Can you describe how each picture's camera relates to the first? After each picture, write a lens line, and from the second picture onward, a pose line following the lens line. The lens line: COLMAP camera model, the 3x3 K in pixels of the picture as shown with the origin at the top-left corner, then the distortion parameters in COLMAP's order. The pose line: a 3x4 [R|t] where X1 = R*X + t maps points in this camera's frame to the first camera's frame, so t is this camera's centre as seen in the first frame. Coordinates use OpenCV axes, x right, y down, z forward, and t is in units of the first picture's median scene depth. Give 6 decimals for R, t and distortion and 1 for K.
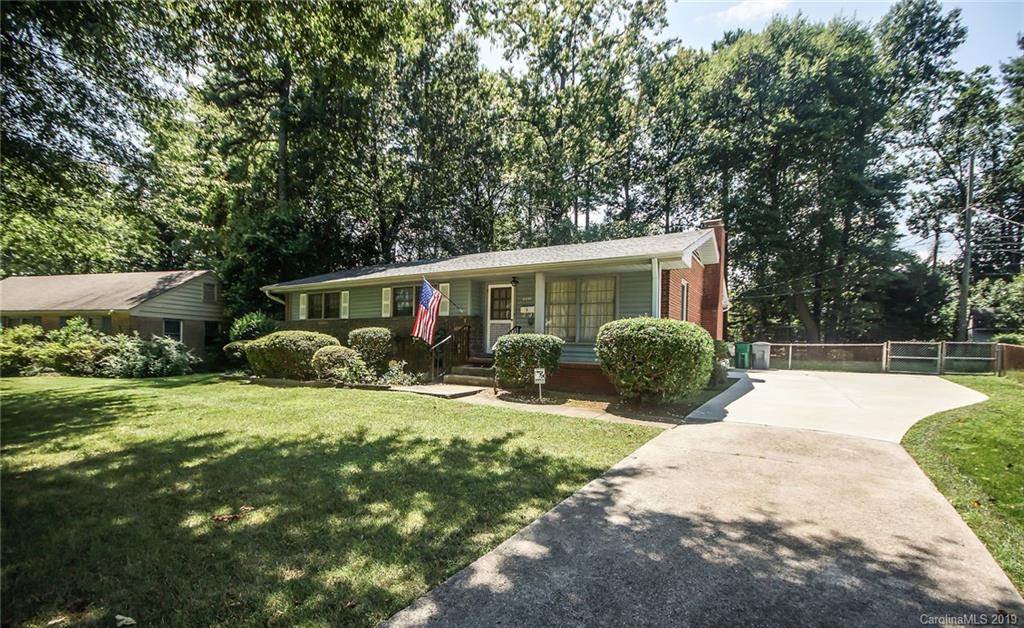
lens RADIAL K [[448.2, 0, 509.2], [0, 448.2, 353.8], [0, 0, 1]] dist [0.002594, -0.009000]
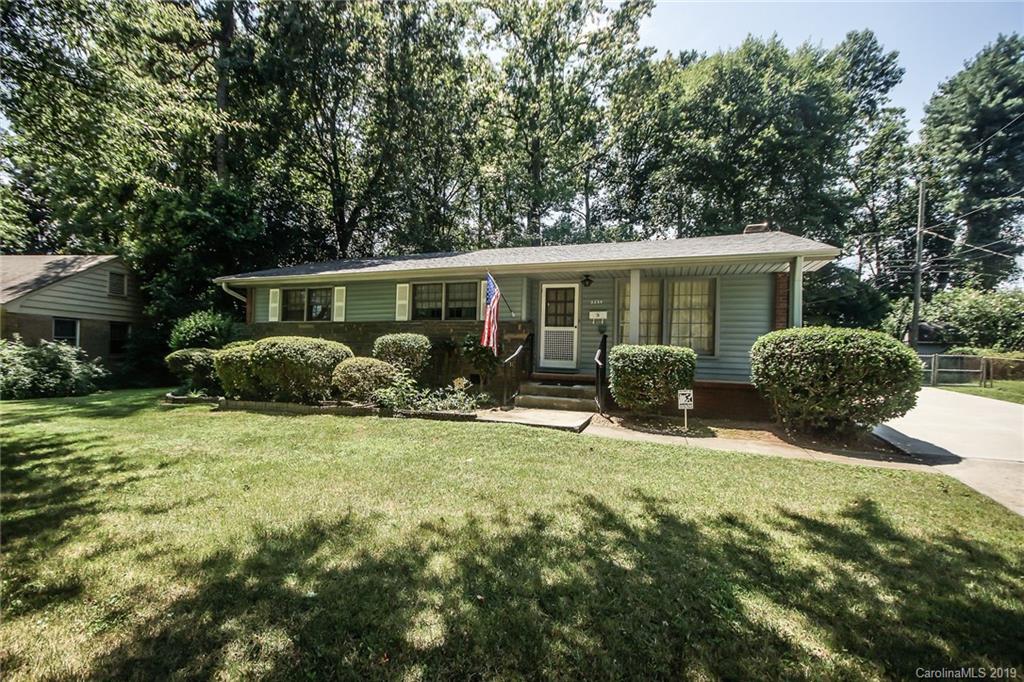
lens RADIAL K [[451.4, 0, 508.7], [0, 451.4, 348.7], [0, 0, 1]] dist [0.011294, -0.014854]
pose [[0.981909, 0.008107, 0.189181, -0.206102], [-0.002723, 0.999584, -0.028698, -0.008227], [-0.189335, 0.027664, 0.981523, 0.152500]]
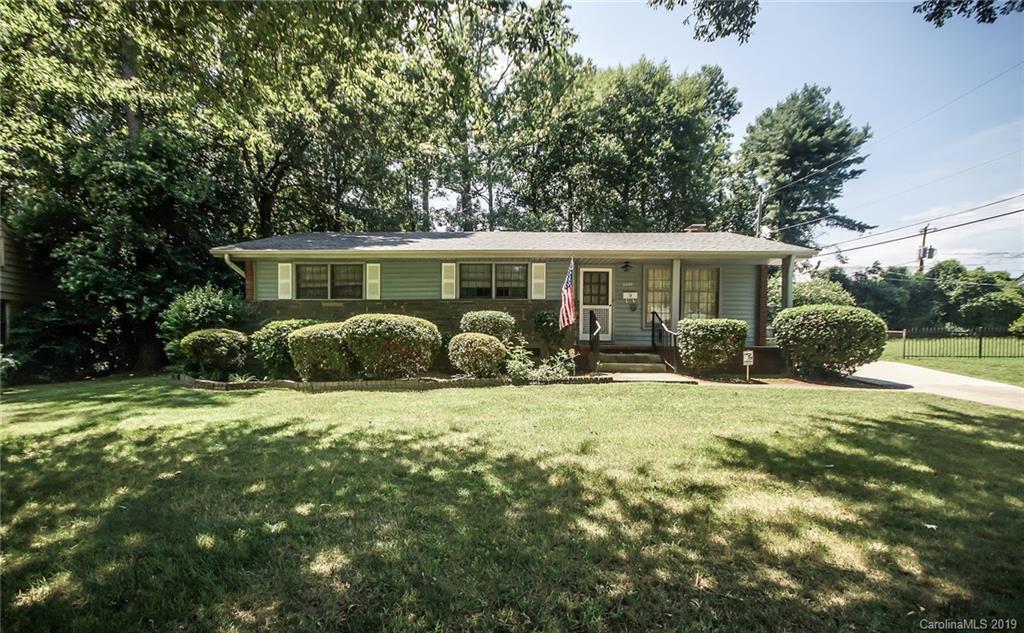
lens RADIAL K [[455.9, 0, 512.5], [0, 455.9, 344.9], [0, 0, 1]] dist [-0.000348, 0.000067]
pose [[0.859640, -0.023591, 0.510356, -0.518332], [0.022473, 0.999713, 0.008359, -0.001820], [-0.510406, 0.004283, 0.859923, 0.190333]]
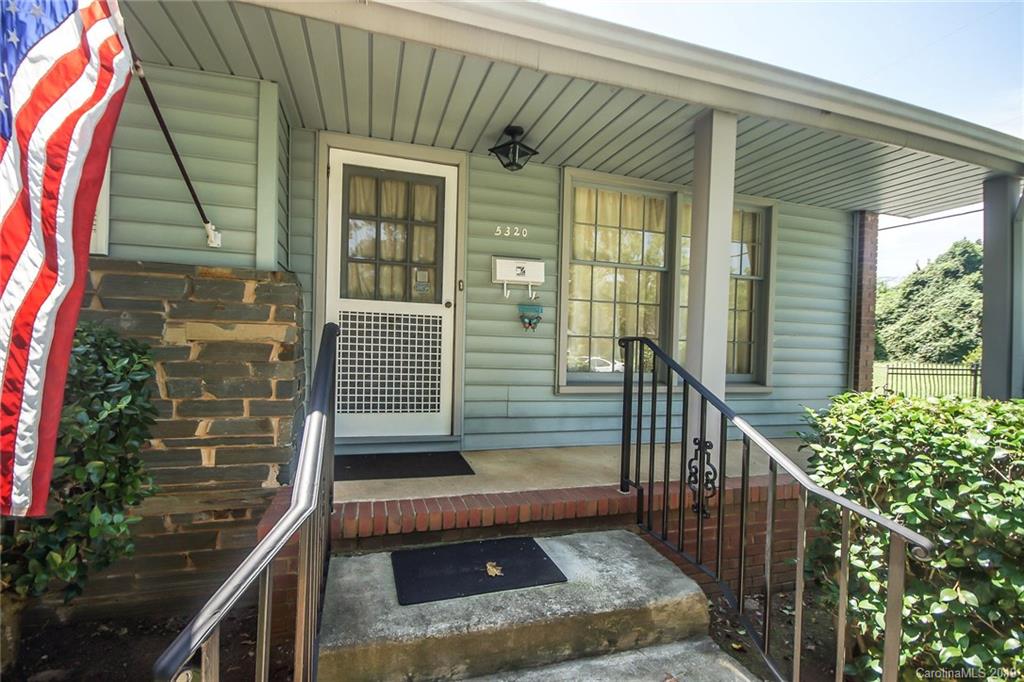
lens RADIAL K [[462.2, 0, 512.0], [0, 462.2, 341.0], [0, 0, 1]] dist [-0.001029, -0.000135]
pose [[0.662924, 0.001969, 0.748684, -0.128574], [0.001812, 0.999989, -0.004234, -0.039834], [-0.748685, 0.004164, 0.662913, 0.597686]]
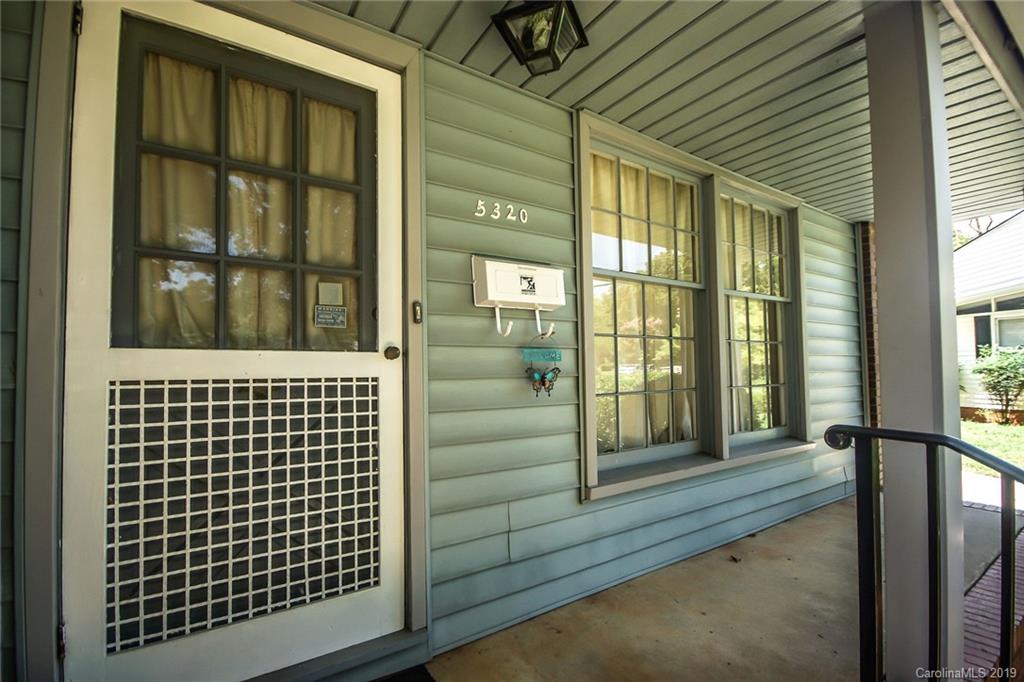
lens RADIAL K [[451.4, 0, 508.7], [0, 451.4, 348.7], [0, 0, 1]] dist [0.011294, -0.014854]
pose [[0.434087, 0.015402, 0.900739, -0.069857], [0.042467, 0.998392, -0.037537, -0.052919], [-0.899870, 0.054546, 0.432735, 0.690041]]
